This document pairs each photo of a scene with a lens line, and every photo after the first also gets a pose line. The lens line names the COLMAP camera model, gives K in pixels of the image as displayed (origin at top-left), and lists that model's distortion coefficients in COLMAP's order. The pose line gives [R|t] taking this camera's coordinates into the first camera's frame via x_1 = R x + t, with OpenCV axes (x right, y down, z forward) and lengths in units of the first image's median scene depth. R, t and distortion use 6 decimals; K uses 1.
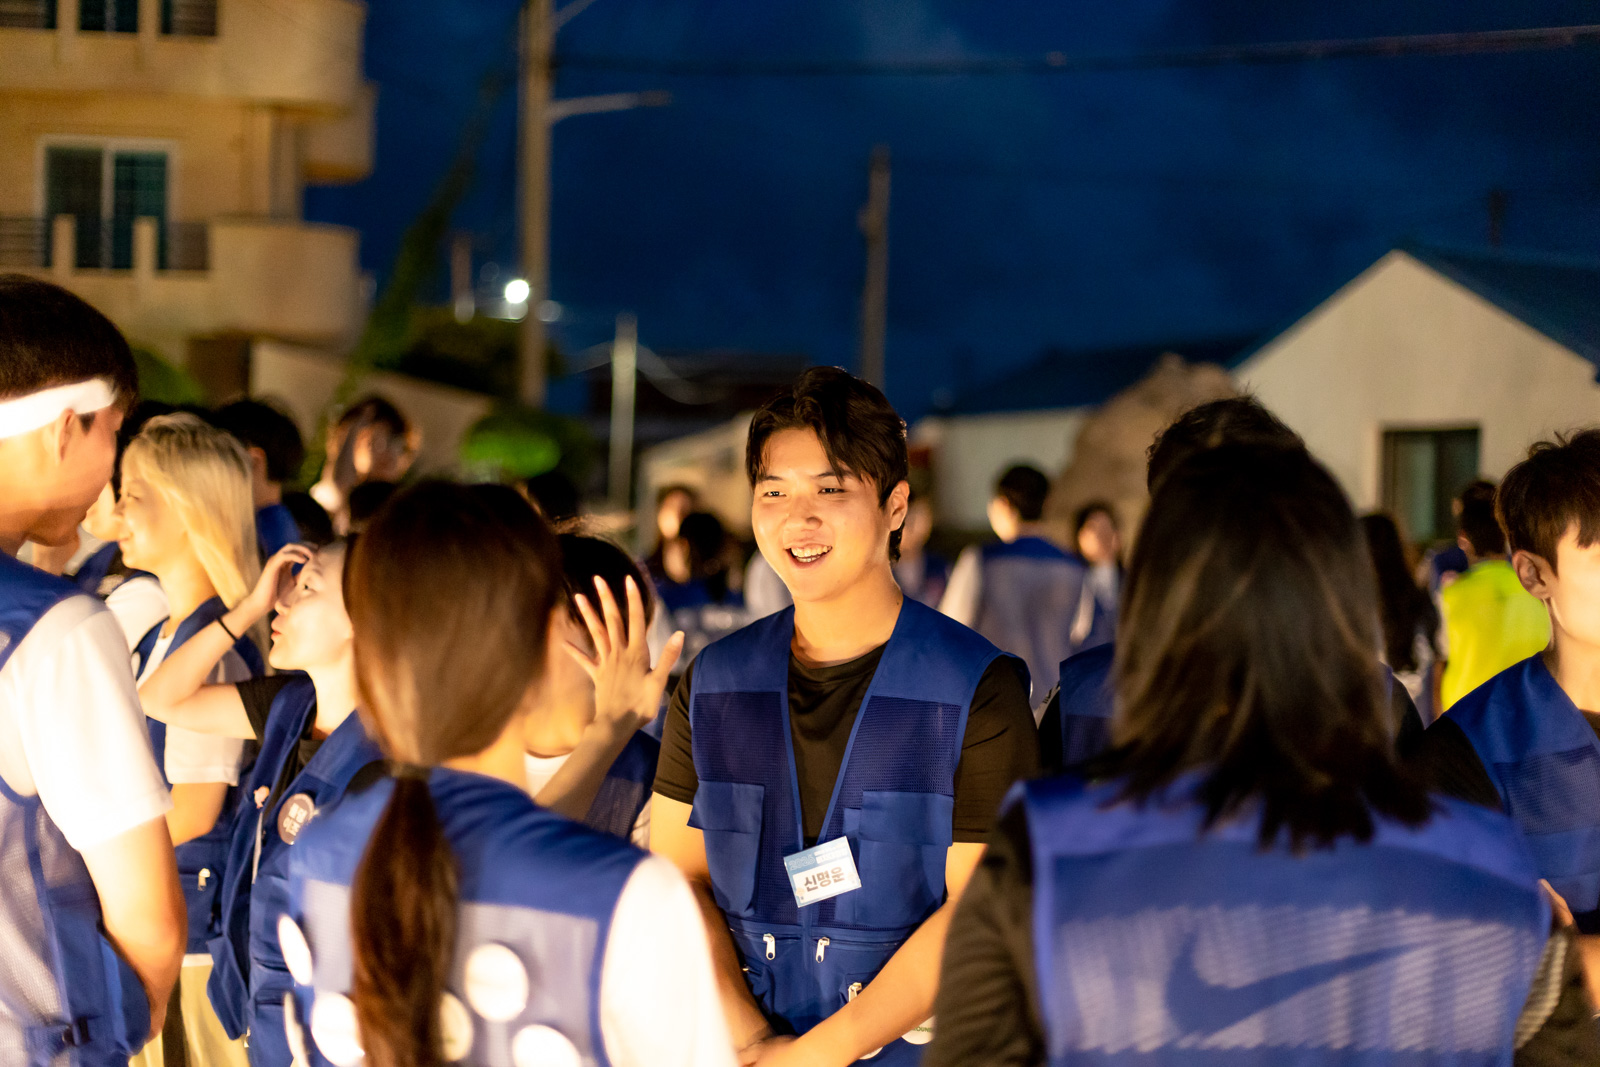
lens RADIAL K [[2321.3, 0, 809.9], [0, 2321.3, 531.5], [0, 0, 1]] dist [0.007245, 0.007972]
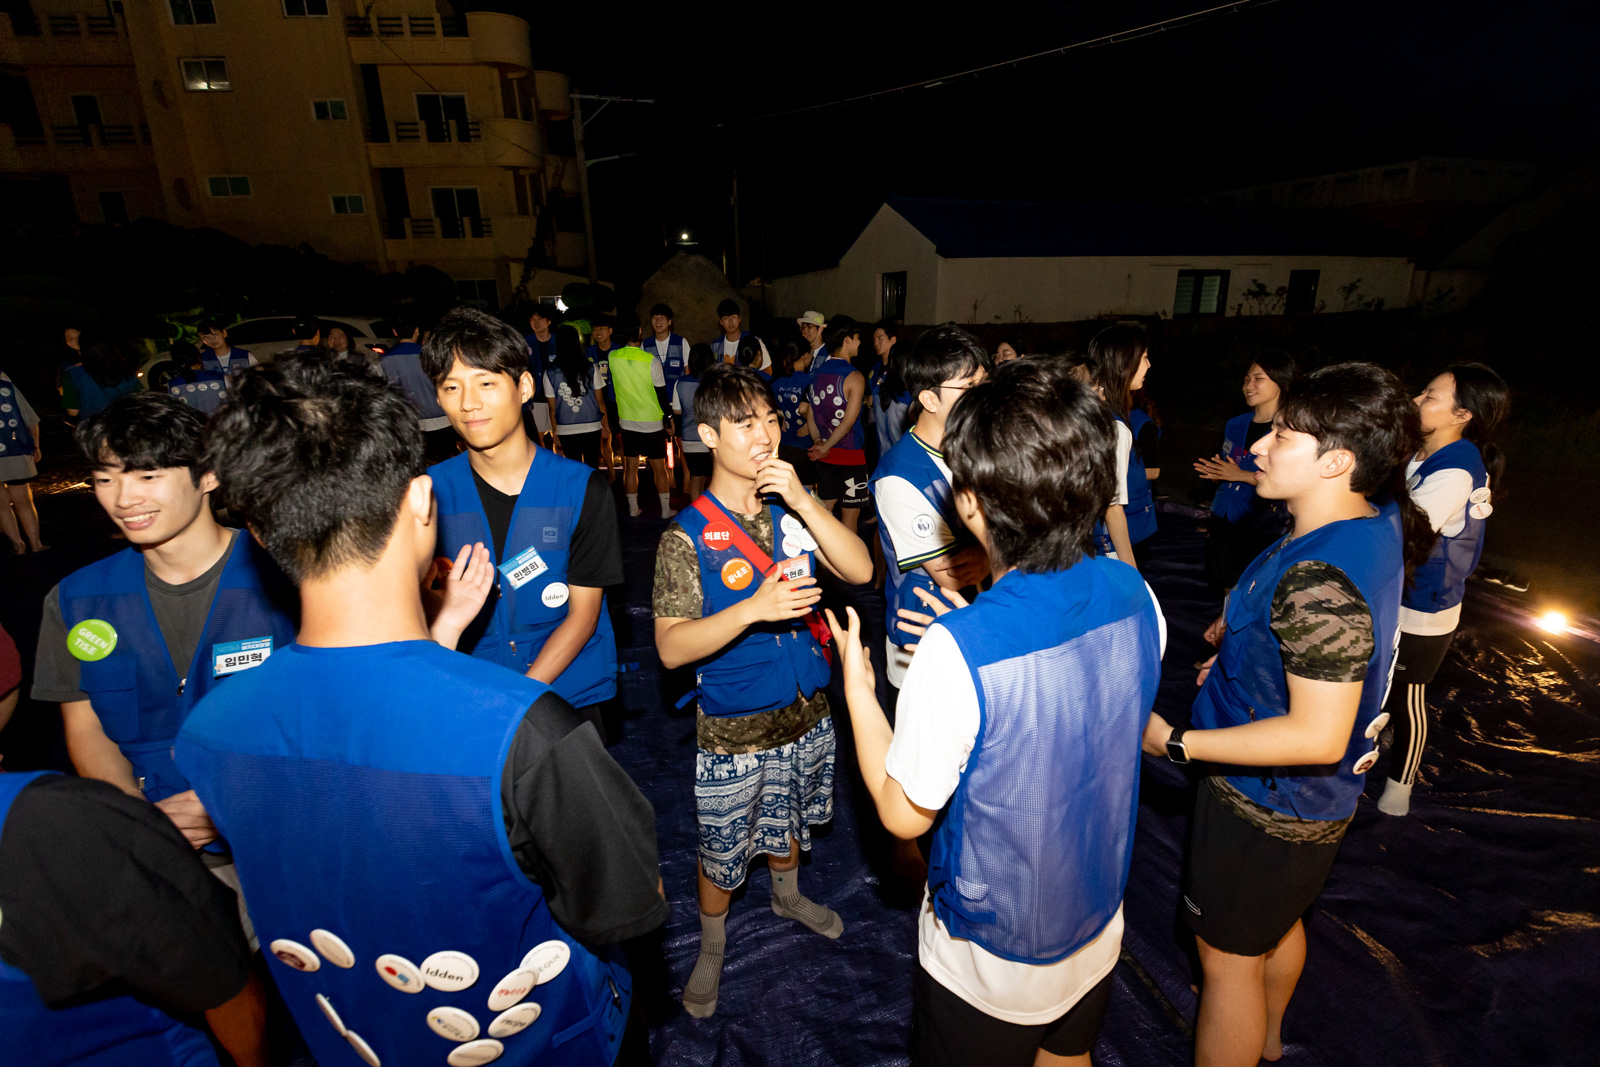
lens RADIAL K [[755.3, 0, 807.9], [0, 755.3, 537.5], [0, 0, 1]] dist [-0.001042, -0.000409]
pose [[0.996385, -0.021855, -0.082094, 0.176937], [0.043747, 0.960366, 0.275287, 0.001950], [0.072824, -0.277883, 0.957851, 0.072363]]
